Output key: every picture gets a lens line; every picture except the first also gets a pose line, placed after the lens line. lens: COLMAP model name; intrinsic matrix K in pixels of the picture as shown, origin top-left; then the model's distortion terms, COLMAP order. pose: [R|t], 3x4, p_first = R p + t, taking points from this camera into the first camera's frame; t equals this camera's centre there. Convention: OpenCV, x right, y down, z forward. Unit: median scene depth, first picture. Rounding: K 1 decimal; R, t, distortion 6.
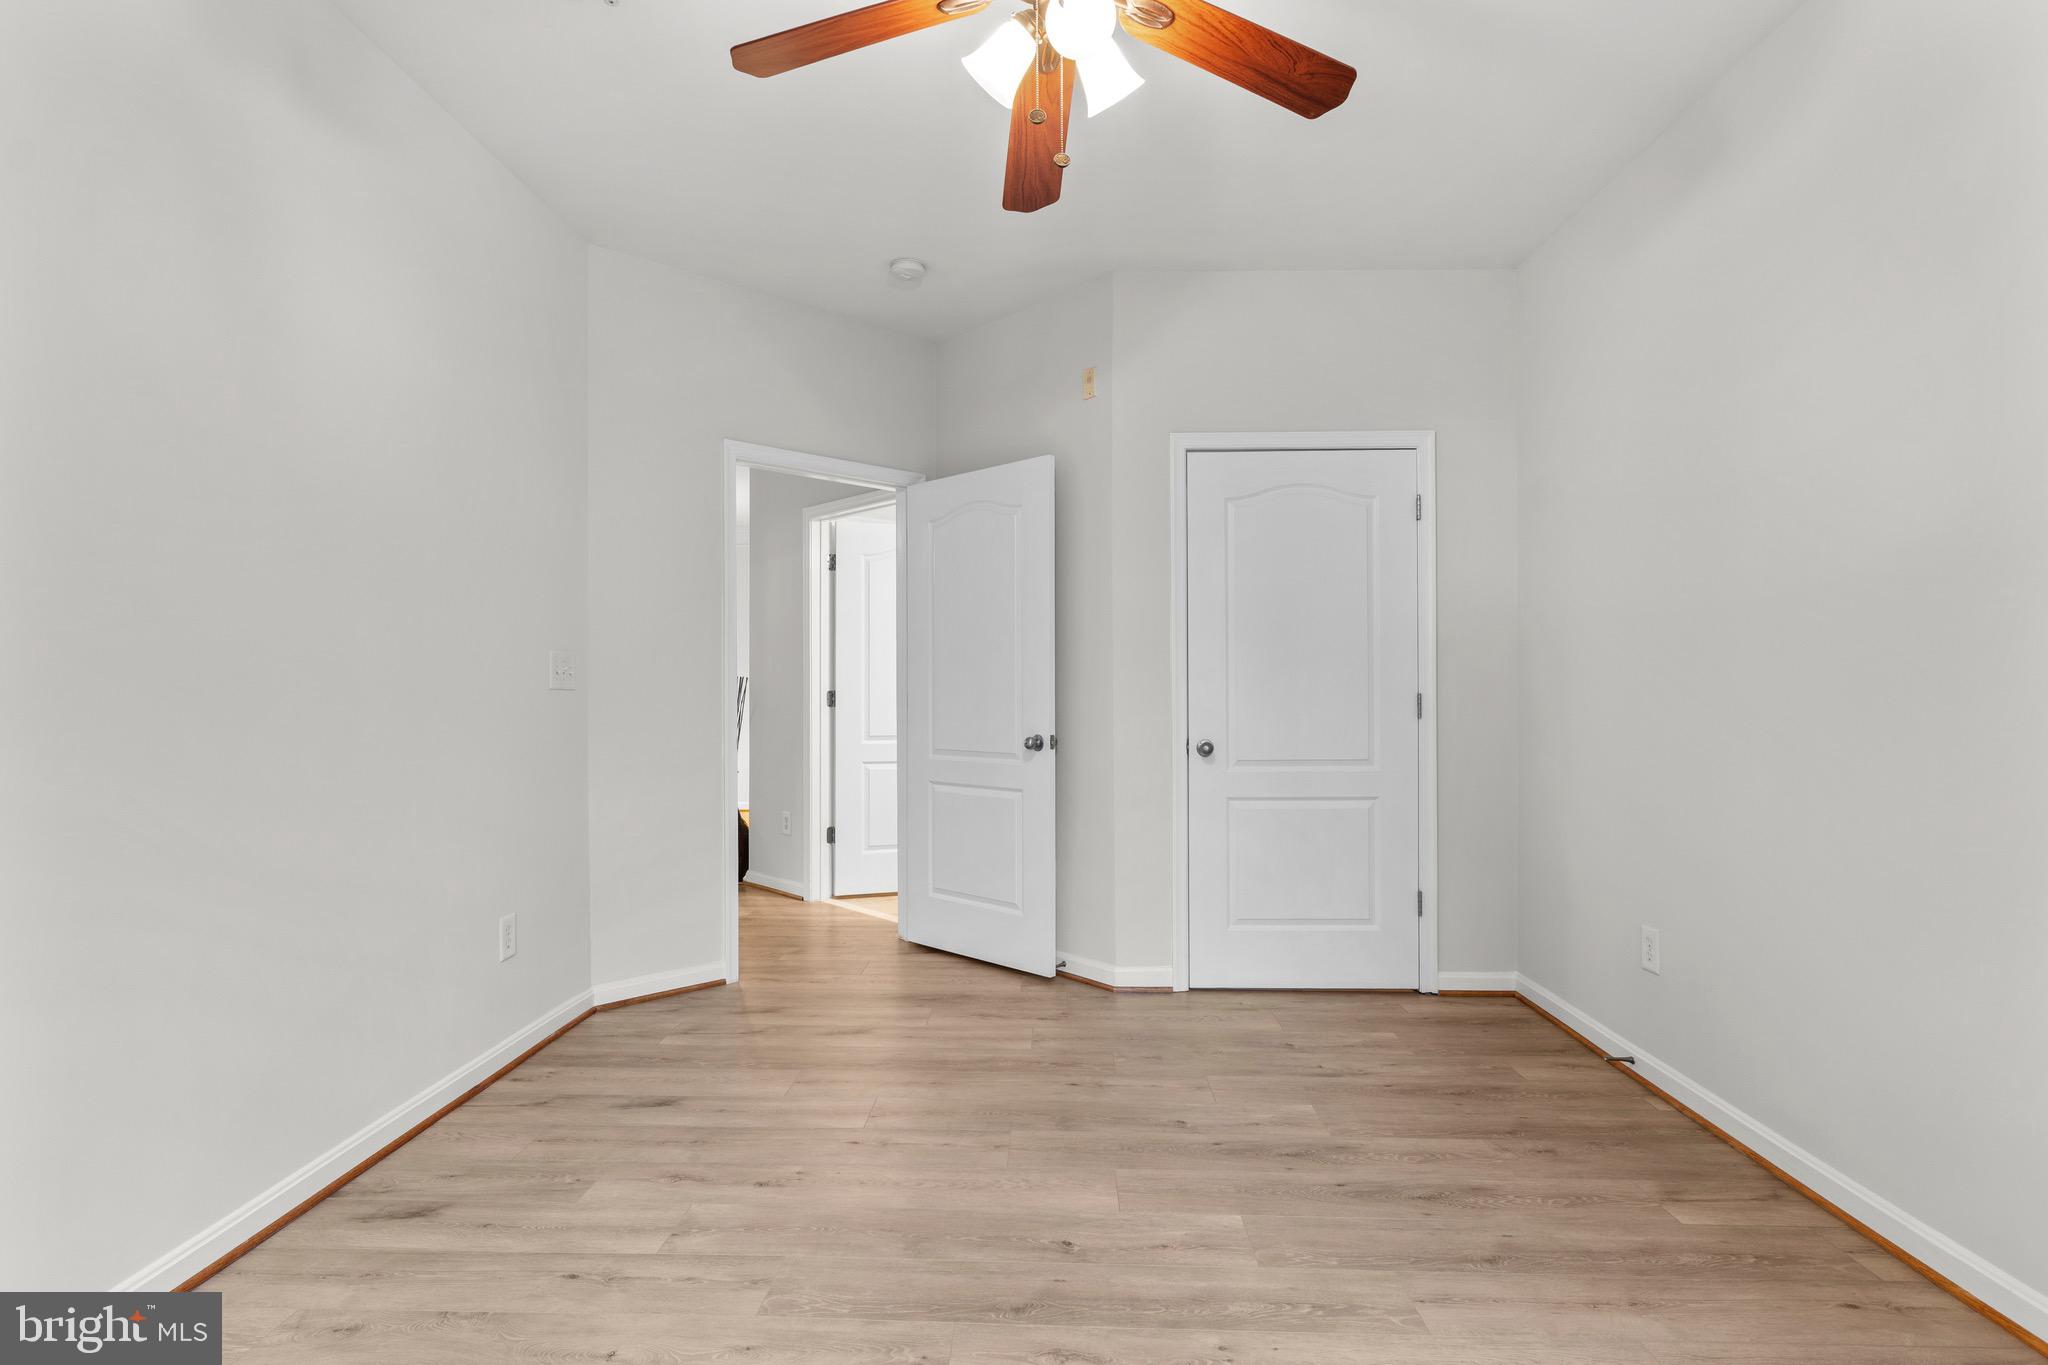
lens RADIAL K [[1061.0, 0, 1024.0], [0, 1061.0, 682.5], [0, 0, 1]] dist [-0.038824, 0.000204]
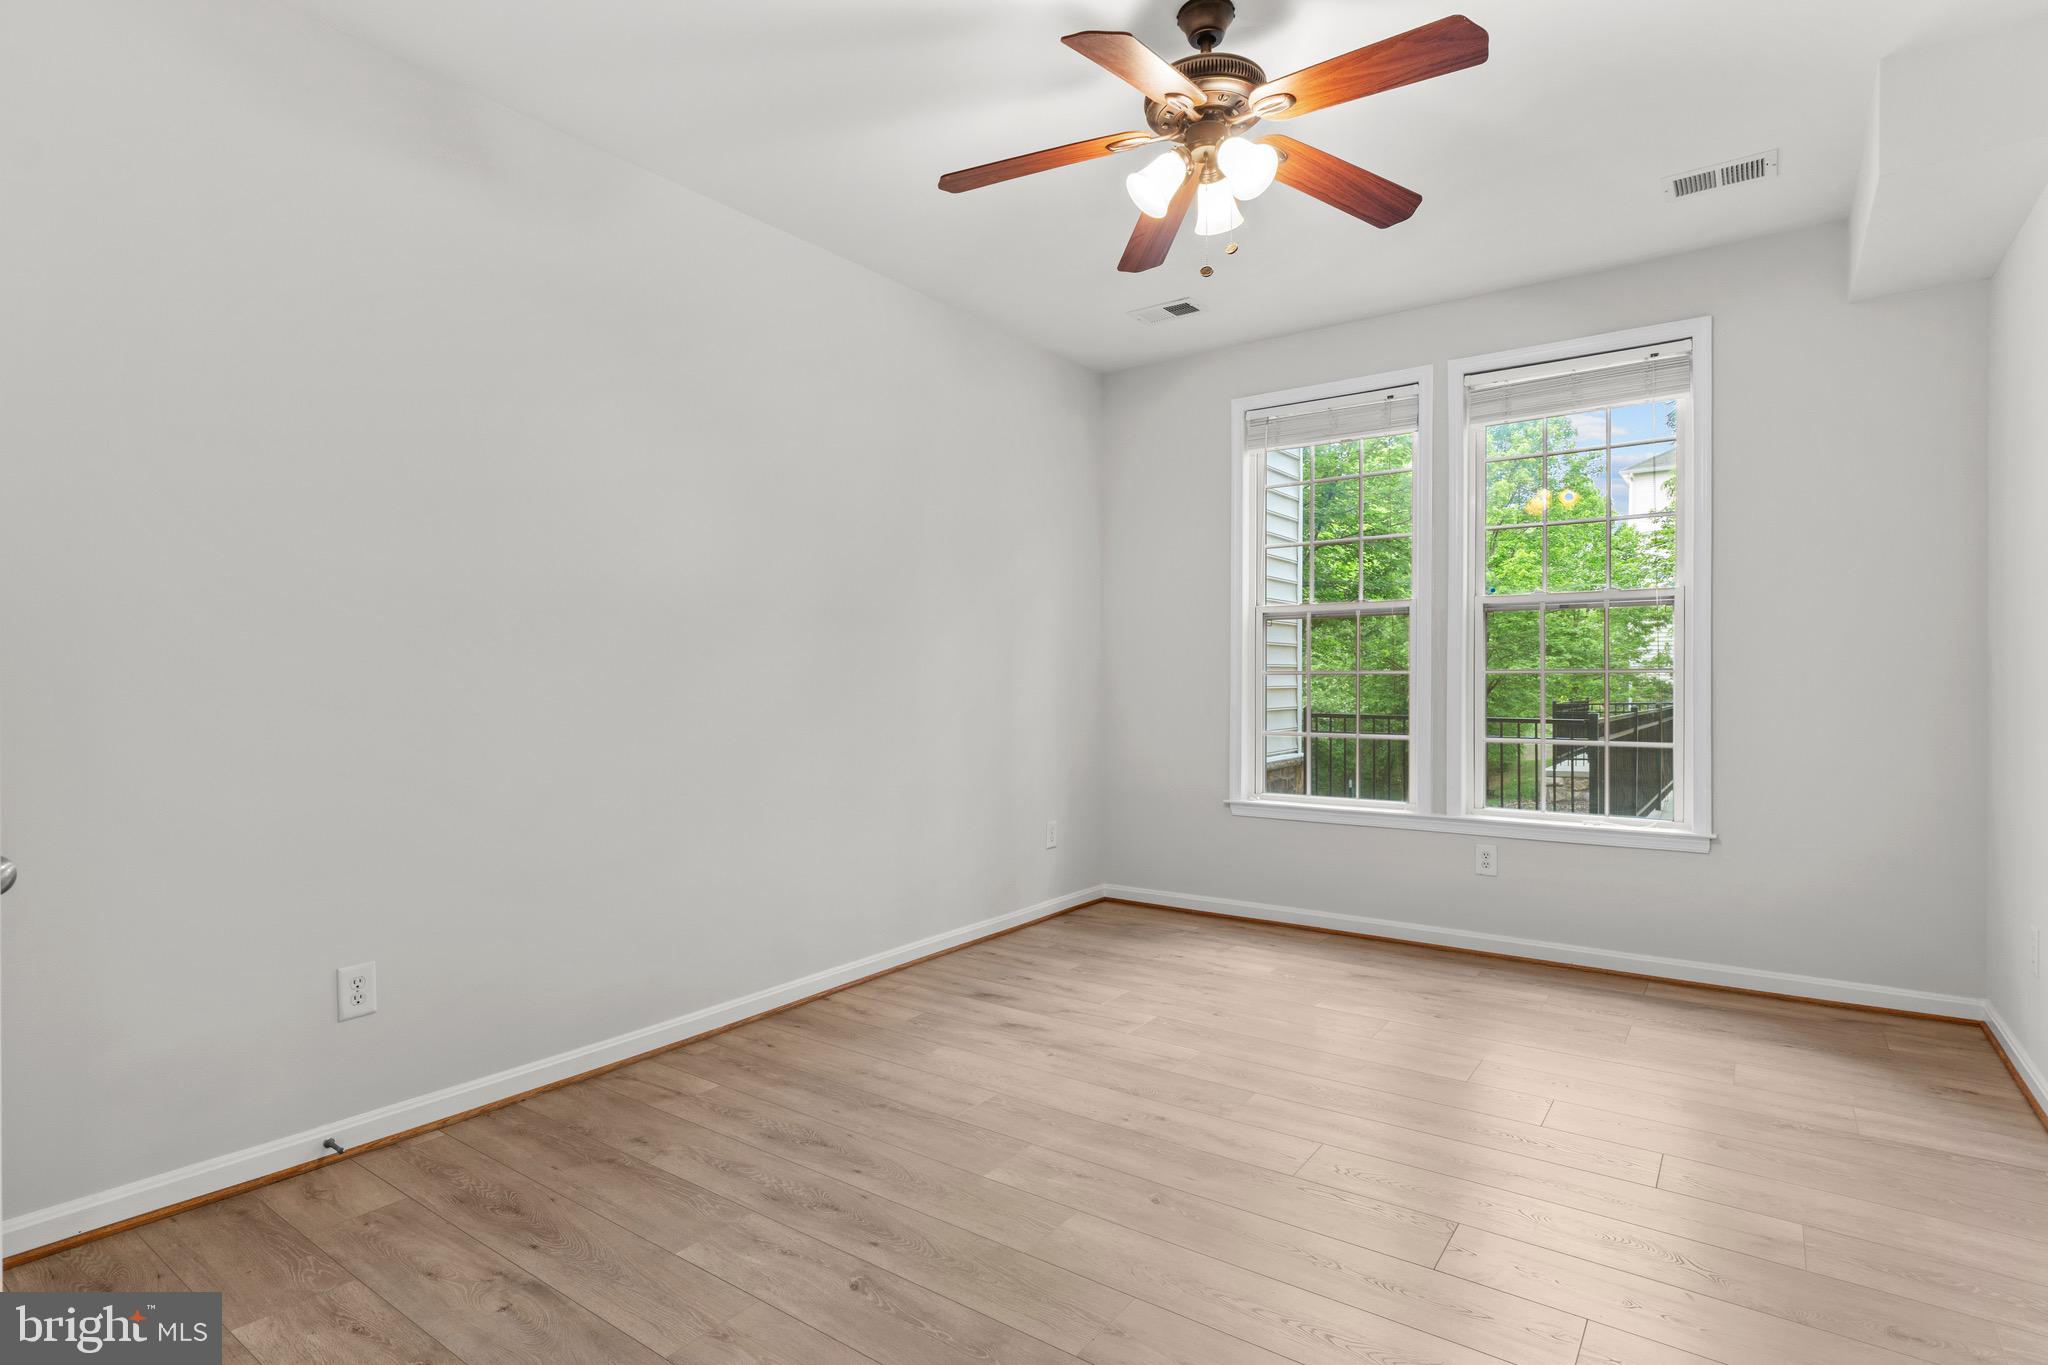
lens RADIAL K [[1061.0, 0, 1024.0], [0, 1061.0, 682.5], [0, 0, 1]] dist [-0.038824, 0.000204]
pose [[-0.834515, 0.003270, 0.550975, -0.361306], [0.006659, 0.999969, 0.004151, 0.009757], [-0.550945, 0.007133, -0.834511, 1.641303]]
